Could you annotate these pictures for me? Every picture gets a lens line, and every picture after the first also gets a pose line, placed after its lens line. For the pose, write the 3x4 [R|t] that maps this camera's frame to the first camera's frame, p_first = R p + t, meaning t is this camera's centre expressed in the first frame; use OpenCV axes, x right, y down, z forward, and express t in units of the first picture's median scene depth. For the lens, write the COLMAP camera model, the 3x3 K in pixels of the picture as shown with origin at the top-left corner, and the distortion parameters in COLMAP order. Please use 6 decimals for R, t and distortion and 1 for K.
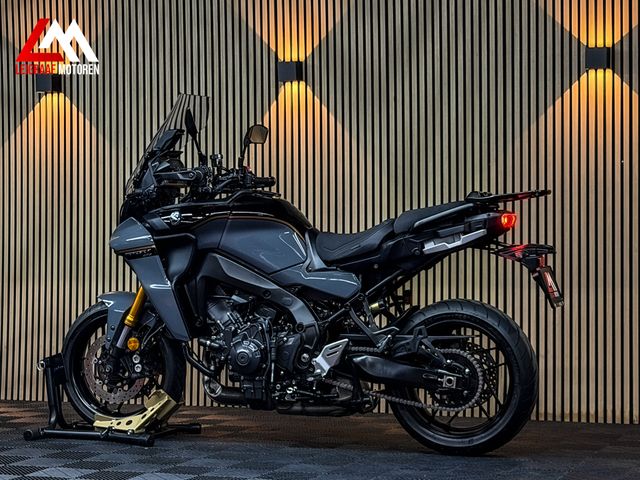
lens RADIAL K [[1423.9, 0, 318.8], [0, 1423.9, 244.2], [0, 0, 1]] dist [0.105474, 0.000000]
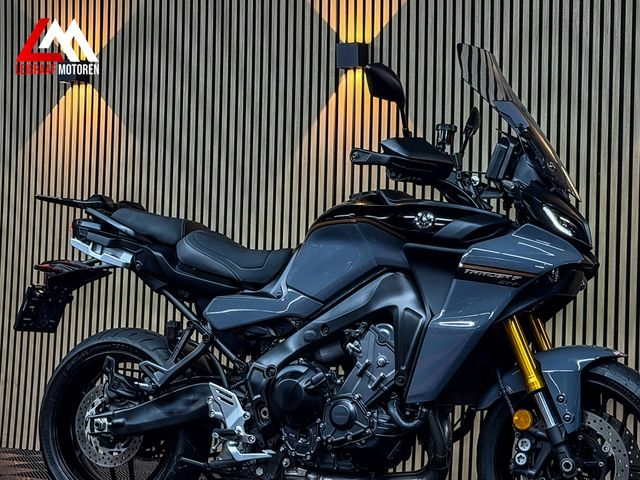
lens RADIAL K [[1402.4, 0, 318.3], [0, 1402.4, 239.1], [0, 0, 1]] dist [0.120749, 0.000000]
pose [[0.992249, 0.026219, -0.121470, 0.074510], [-0.030249, 0.999048, -0.031448, 0.009172], [0.120530, 0.034878, 0.992097, 0.271682]]
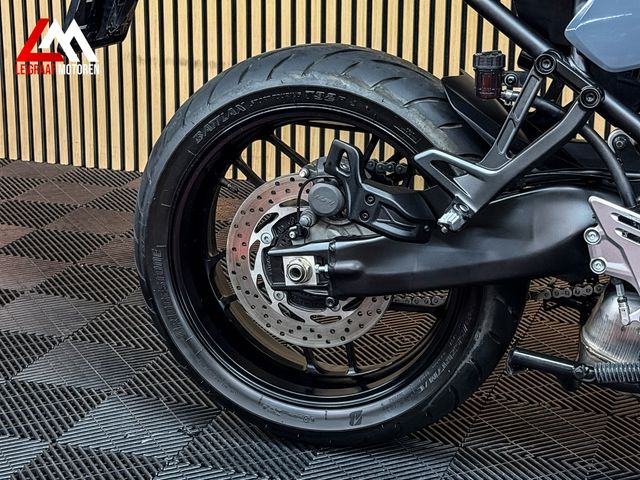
lens RADIAL K [[1402.4, 0, 318.5], [0, 1402.4, 240.0], [0, 0, 1]] dist [0.120749, 0.000000]
pose [[0.999484, -0.010435, 0.030377, -0.136616], [0.000482, 0.950517, 0.310674, -0.026148], [-0.032116, -0.310499, 0.950031, 0.685299]]
